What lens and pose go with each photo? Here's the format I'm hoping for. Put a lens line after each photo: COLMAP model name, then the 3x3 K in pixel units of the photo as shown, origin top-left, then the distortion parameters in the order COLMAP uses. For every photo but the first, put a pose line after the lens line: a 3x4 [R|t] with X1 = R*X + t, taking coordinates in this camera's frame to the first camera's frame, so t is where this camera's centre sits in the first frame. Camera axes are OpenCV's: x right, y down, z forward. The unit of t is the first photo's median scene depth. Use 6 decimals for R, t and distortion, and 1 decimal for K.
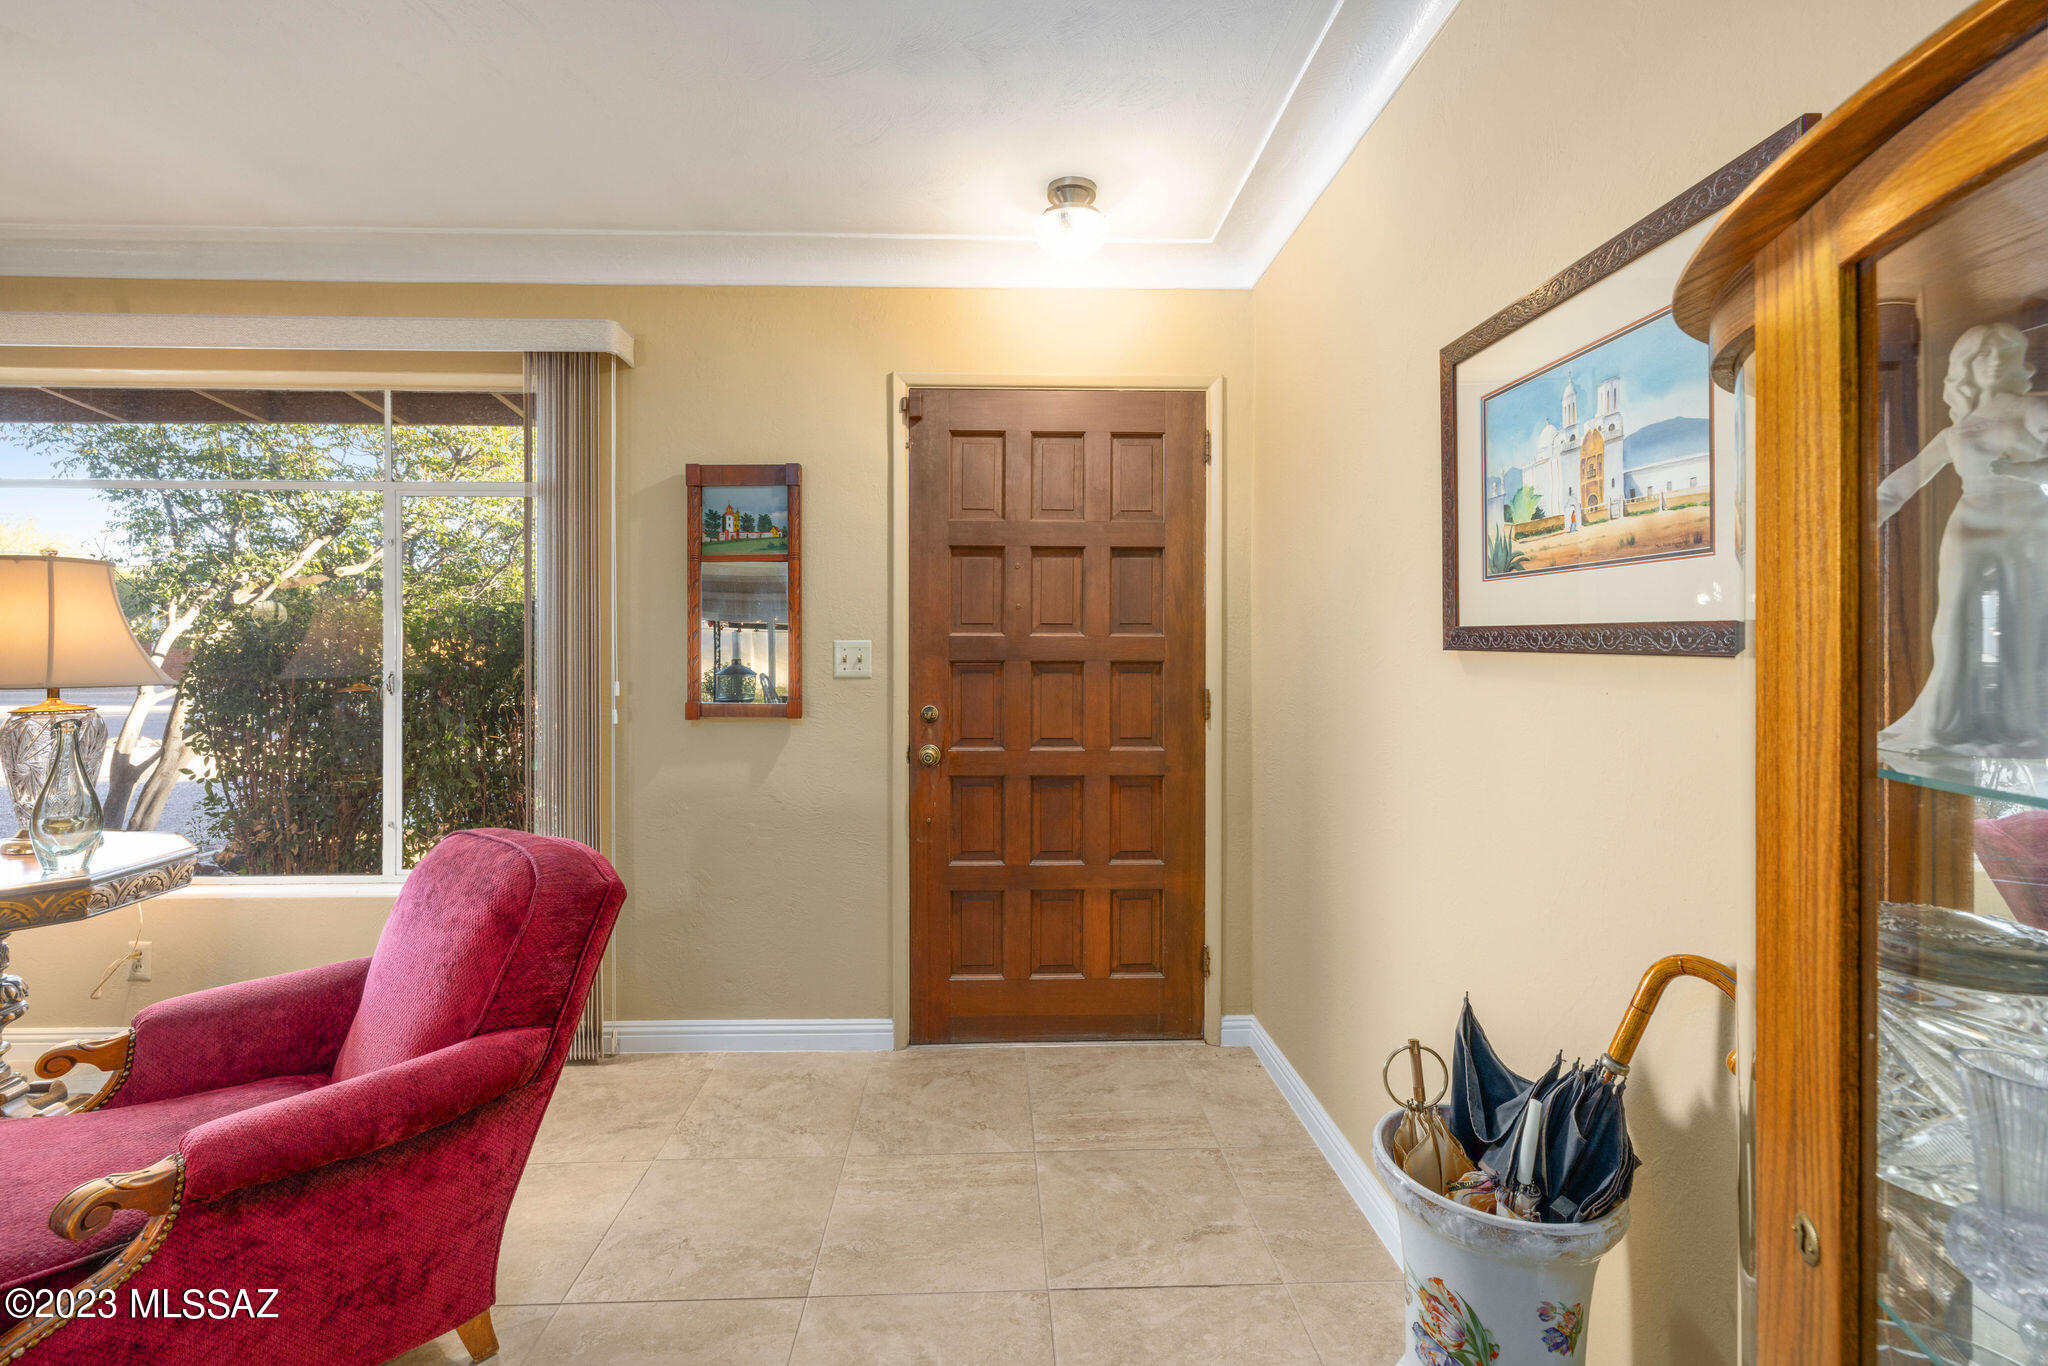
lens RADIAL K [[865.7, 0, 1036.3], [0, 865.7, 653.7], [0, 0, 1]] dist [-0.000428, -0.000938]
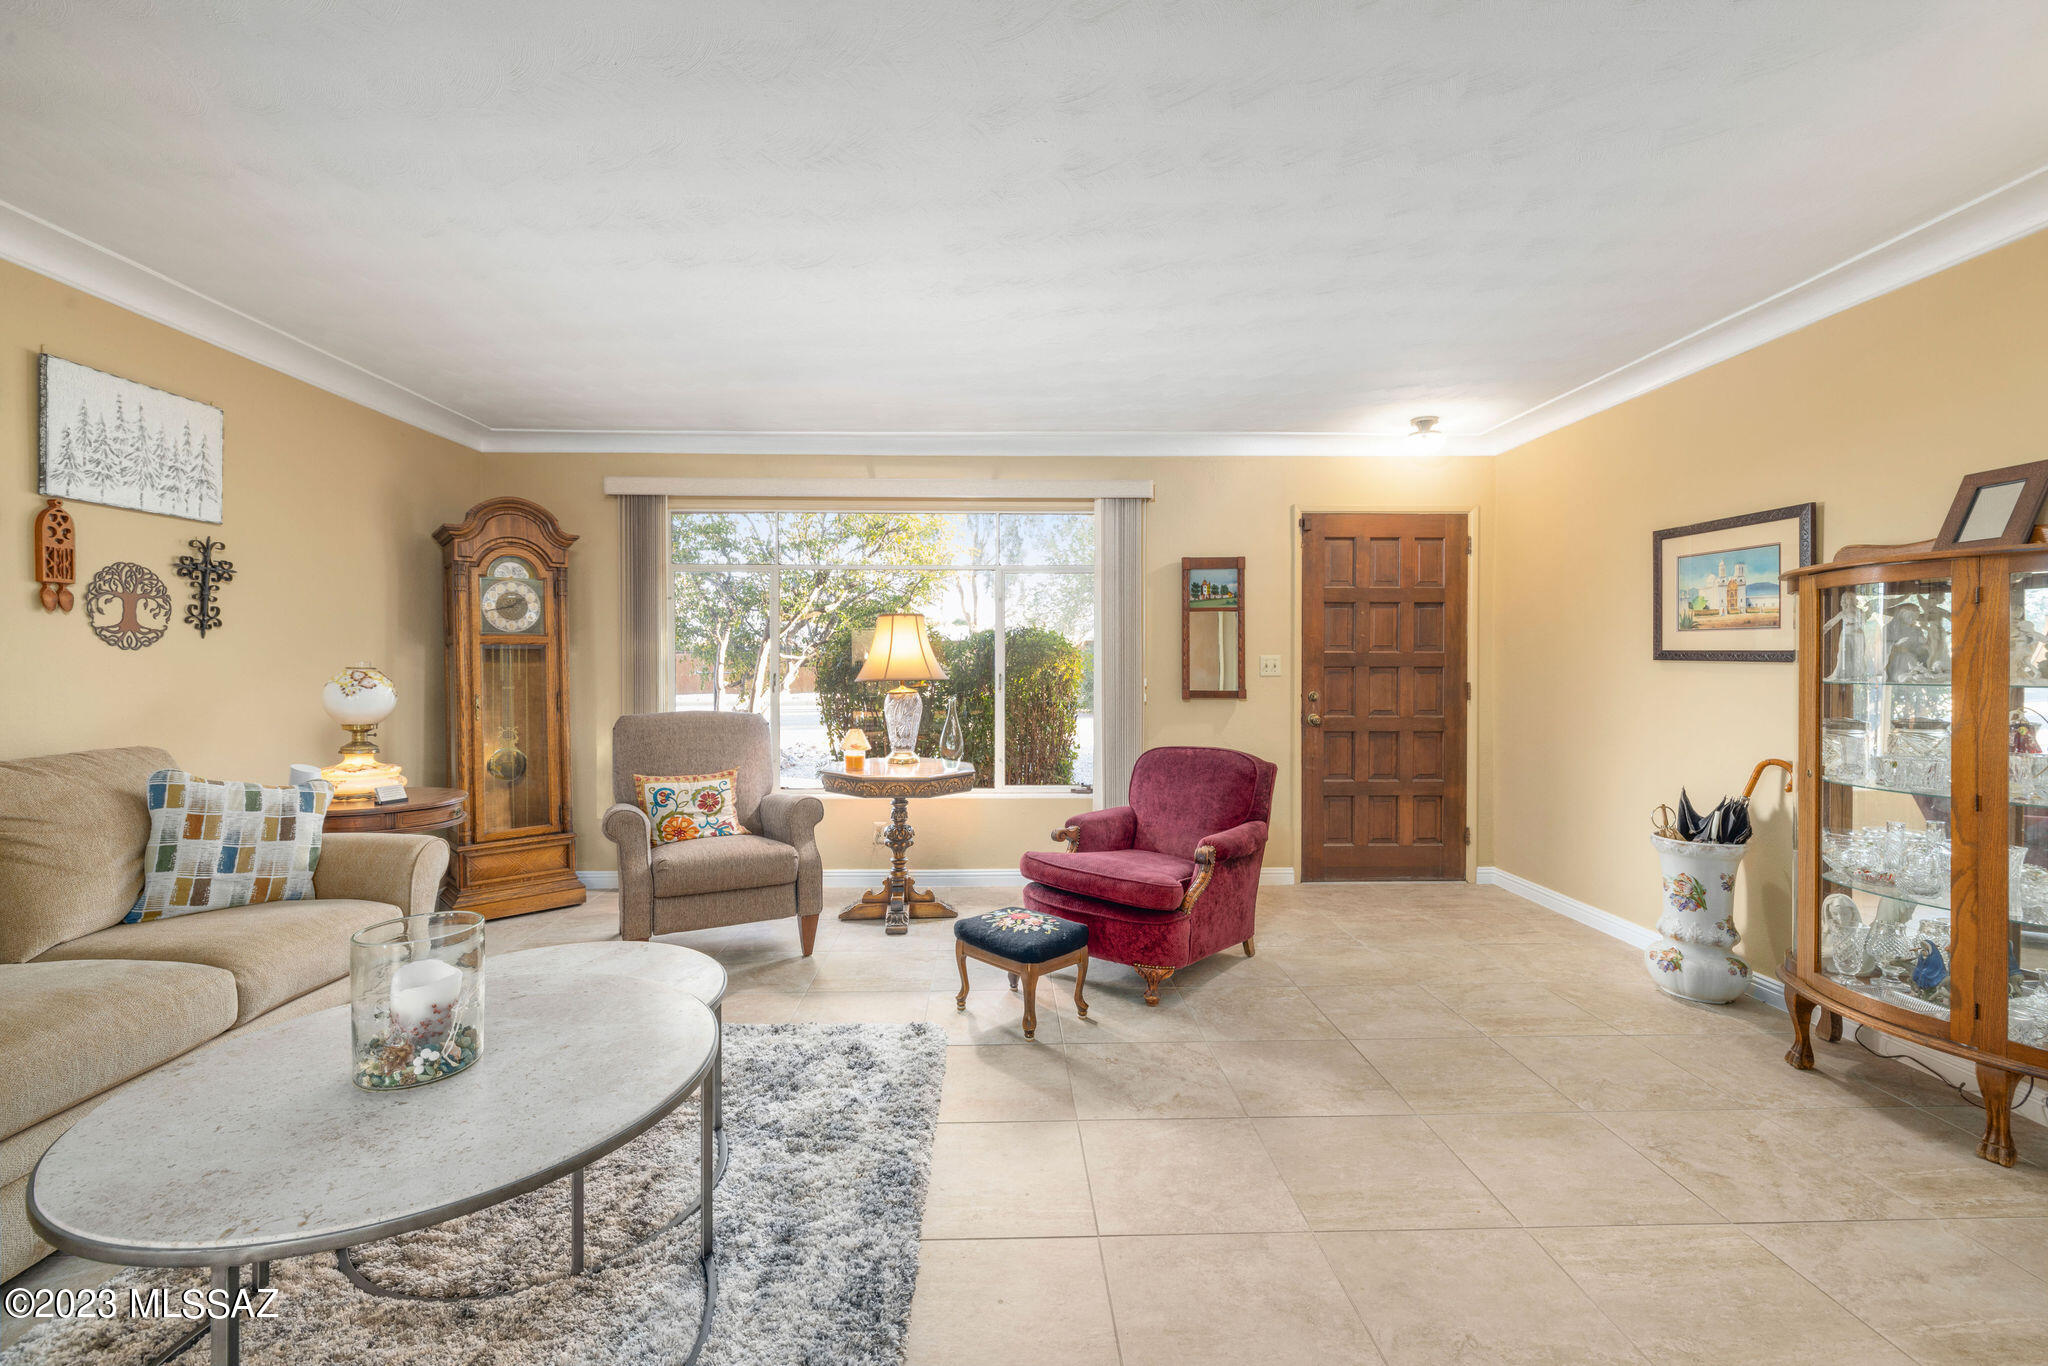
lens RADIAL K [[865.7, 0, 1023.4], [0, 865.7, 670.5], [0, 0, 1]] dist [-0.000428, -0.000938]
pose [[0.999943, -0.000735, -0.010694, -0.710716], [0.000803, 0.999980, 0.006343, 0.004710], [0.010689, -0.006351, 0.999923, -0.798432]]
